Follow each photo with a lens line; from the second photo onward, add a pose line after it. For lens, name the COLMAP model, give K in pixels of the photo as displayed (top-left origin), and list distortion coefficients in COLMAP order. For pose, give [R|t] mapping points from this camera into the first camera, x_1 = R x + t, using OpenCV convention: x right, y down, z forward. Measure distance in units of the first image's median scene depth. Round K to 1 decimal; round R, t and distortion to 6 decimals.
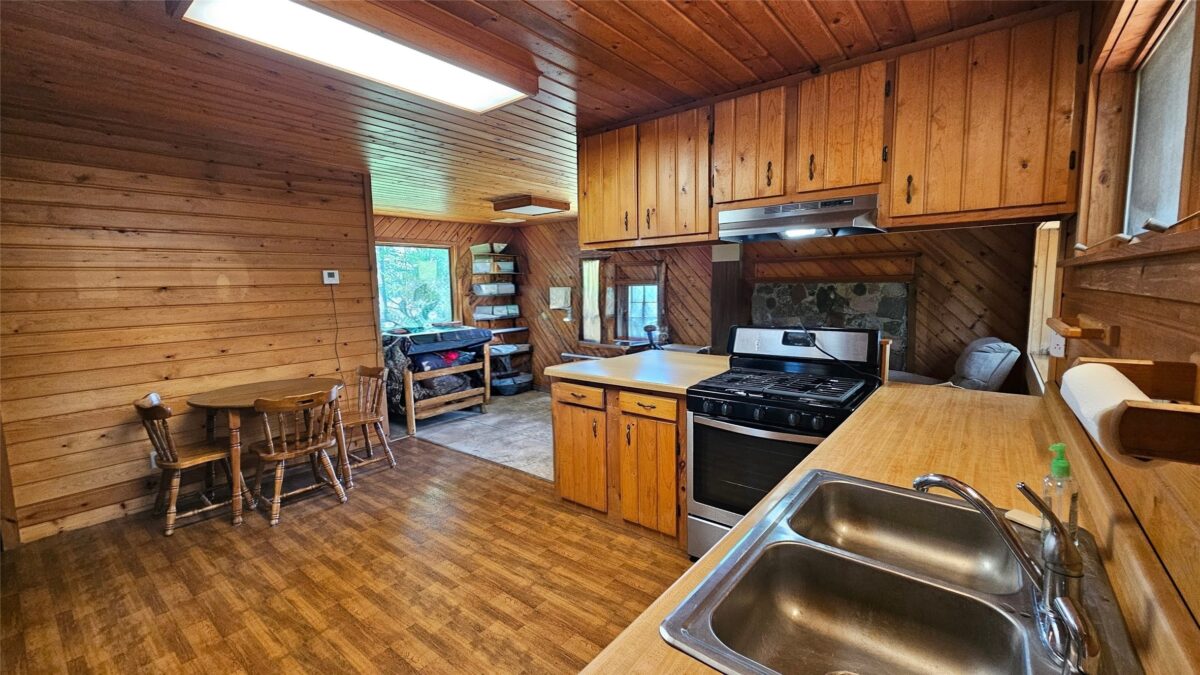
lens RADIAL K [[492.1, 0, 598.8], [0, 492.1, 335.3], [0, 0, 1]] dist [-0.002195, 0.000498]
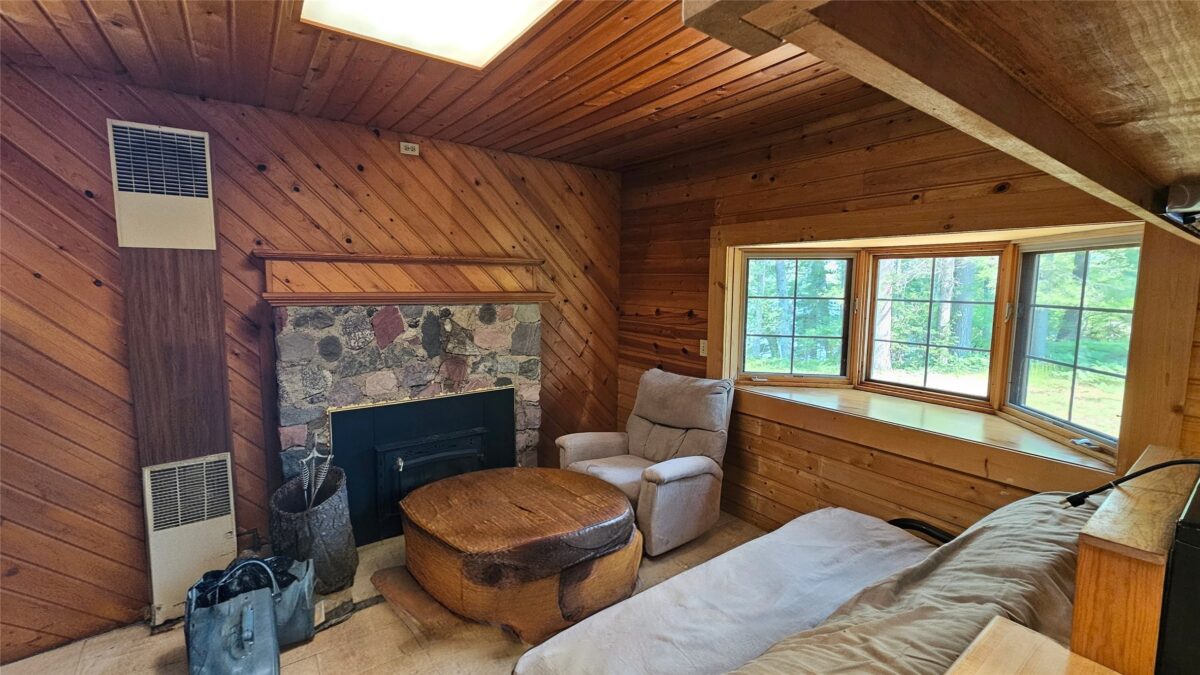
lens RADIAL K [[492.1, 0, 592.1], [0, 492.1, 331.5], [0, 0, 1]] dist [-0.002195, 0.000498]
pose [[0.269136, -0.080094, 0.959766, -0.035342], [0.087969, 0.994415, 0.058317, -0.100352], [-0.959076, 0.068735, 0.274678, 0.730949]]
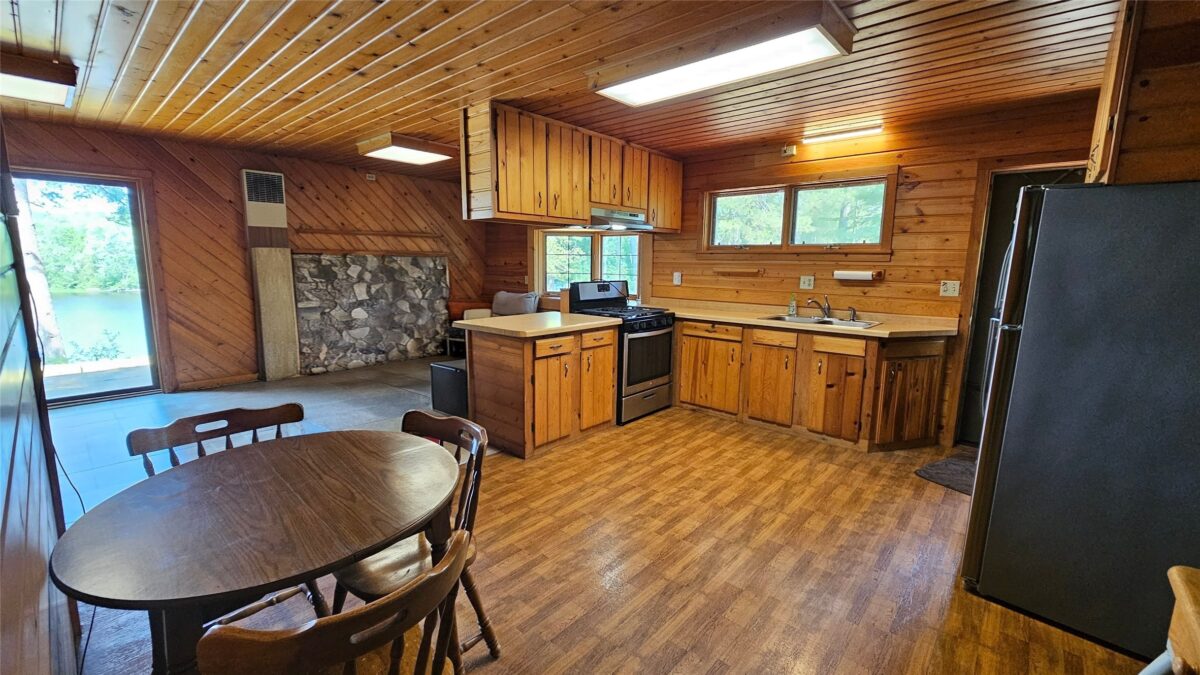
lens RADIAL K [[492.1, 0, 594.4], [0, 492.1, 335.4], [0, 0, 1]] dist [-0.002195, 0.000498]
pose [[0.051614, -0.131207, 0.990010, -0.726118], [0.092525, 0.987696, 0.126076, -0.026394], [-0.994372, 0.085094, 0.063119, 0.506330]]
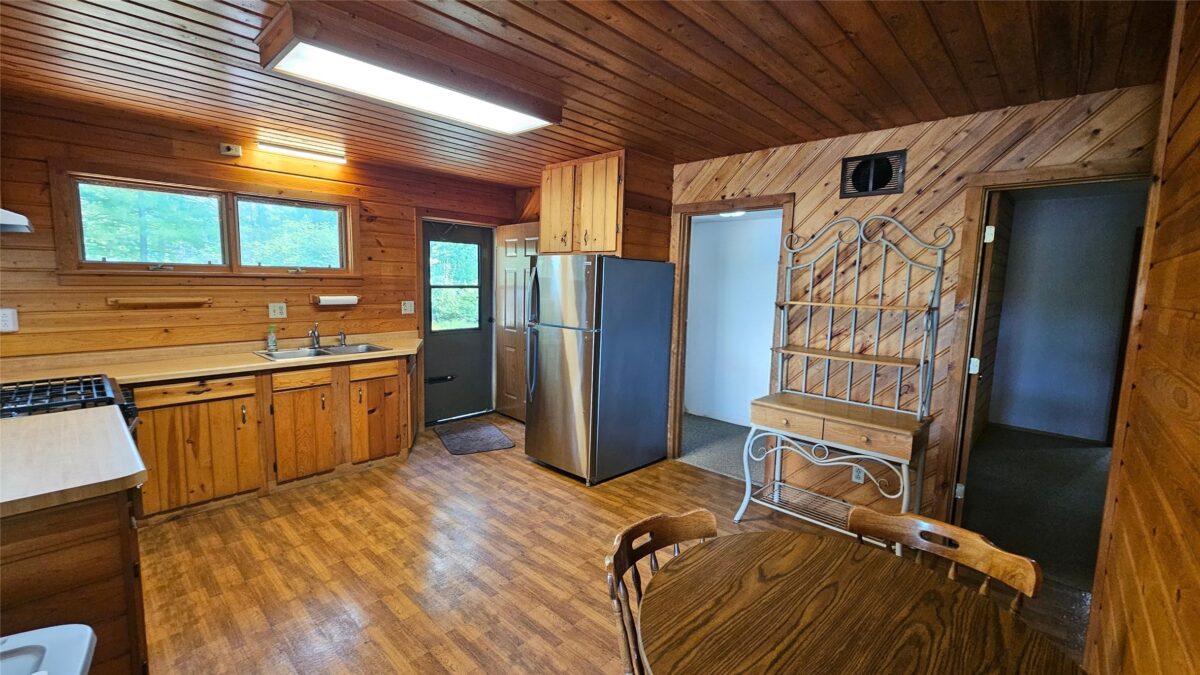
lens RADIAL K [[492.1, 0, 598.8], [0, 492.1, 334.7], [0, 0, 1]] dist [-0.002195, 0.000498]
pose [[-0.997375, -0.008195, 0.071940, -0.374212], [0.007447, 0.976697, 0.214493, -0.096874], [-0.072021, 0.214466, -0.974073, 0.890442]]
